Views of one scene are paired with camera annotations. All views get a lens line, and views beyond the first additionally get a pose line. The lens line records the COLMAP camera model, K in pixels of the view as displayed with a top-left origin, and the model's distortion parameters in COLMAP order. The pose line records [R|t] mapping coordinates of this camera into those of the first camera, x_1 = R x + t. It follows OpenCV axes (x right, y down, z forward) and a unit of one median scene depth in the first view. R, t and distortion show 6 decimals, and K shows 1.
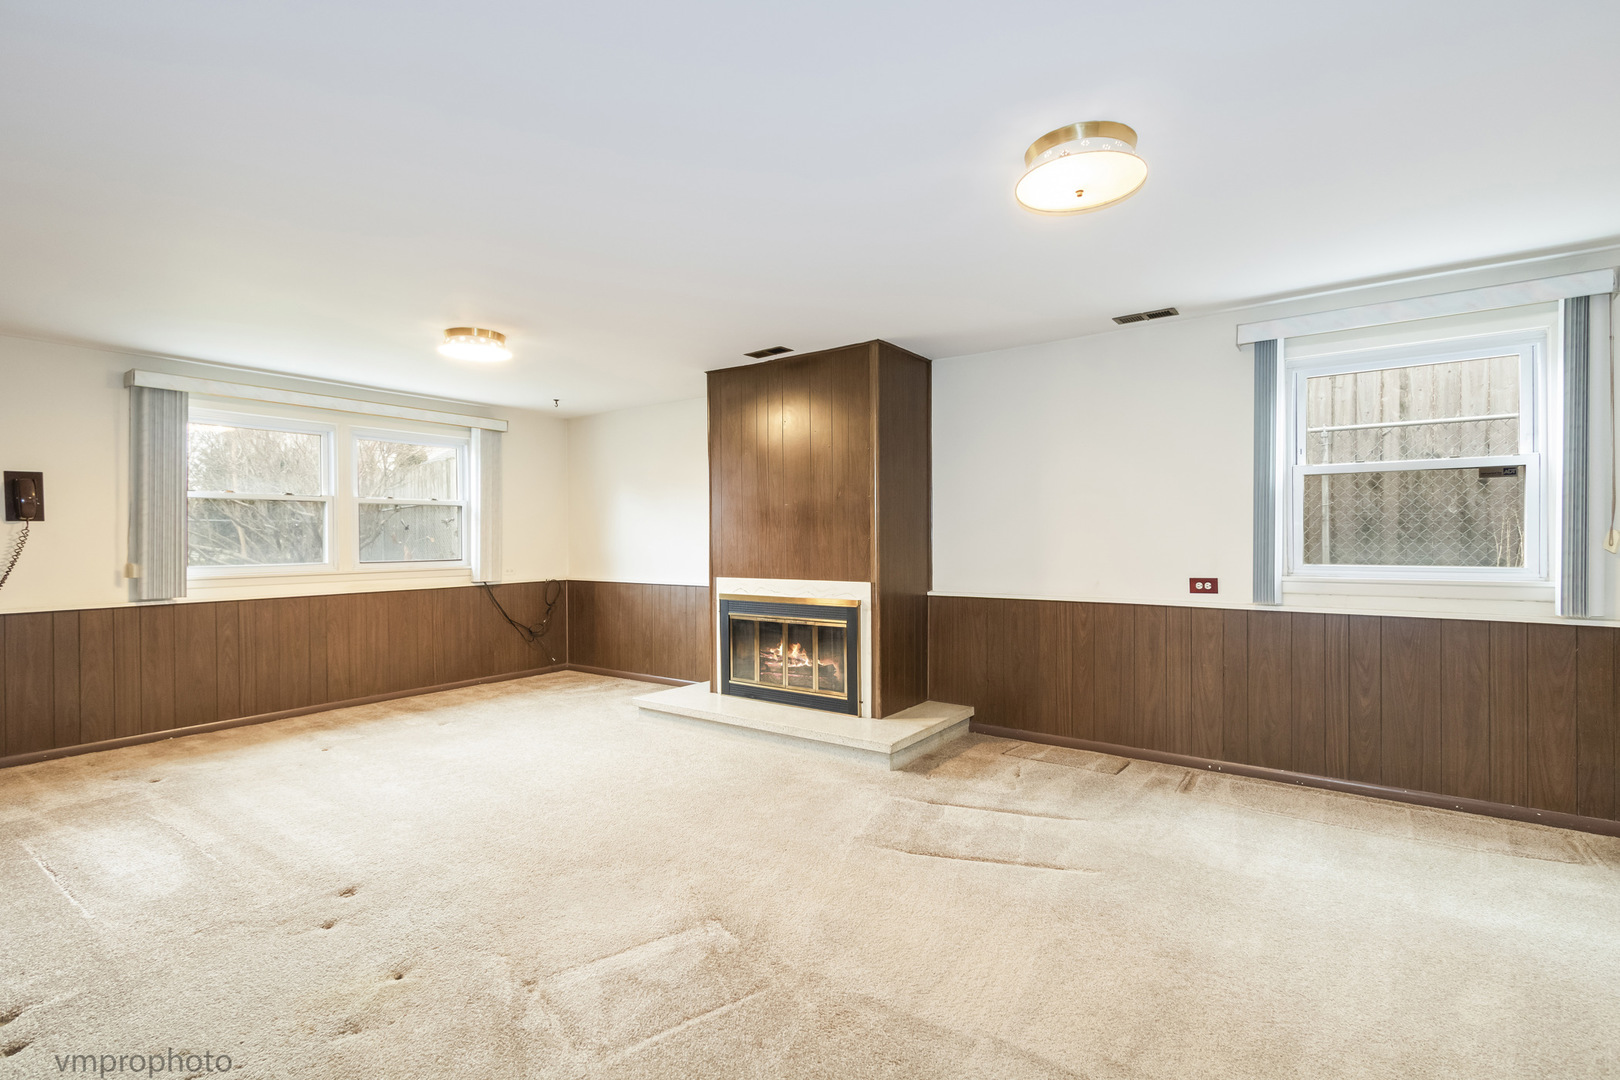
lens RADIAL K [[731.3, 0, 810.0], [0, 731.3, 540.0], [0, 0, 1]] dist [0.001046, 0.000242]
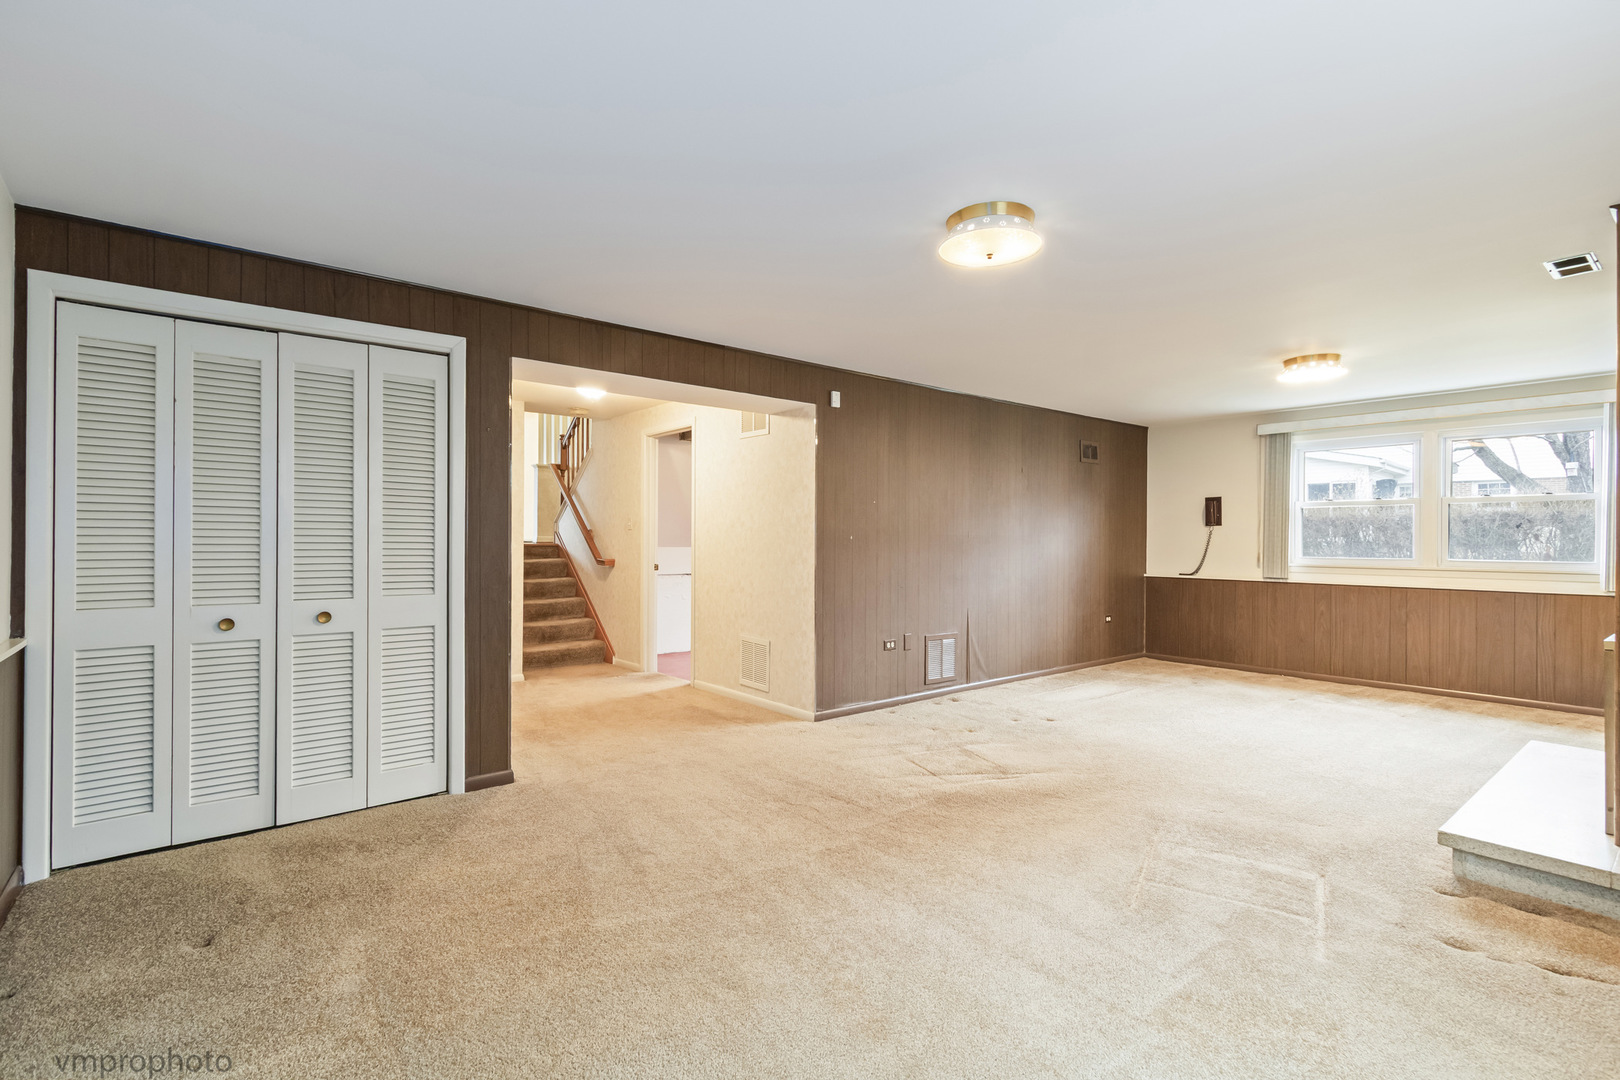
lens RADIAL K [[731.3, 0, 810.0], [0, 731.3, 540.0], [0, 0, 1]] dist [0.001046, 0.000242]
pose [[-0.237594, -0.001560, -0.971363, 0.706622], [-0.015633, 0.999875, 0.002218, 0.015075], [0.971239, 0.015713, -0.237588, 0.414556]]
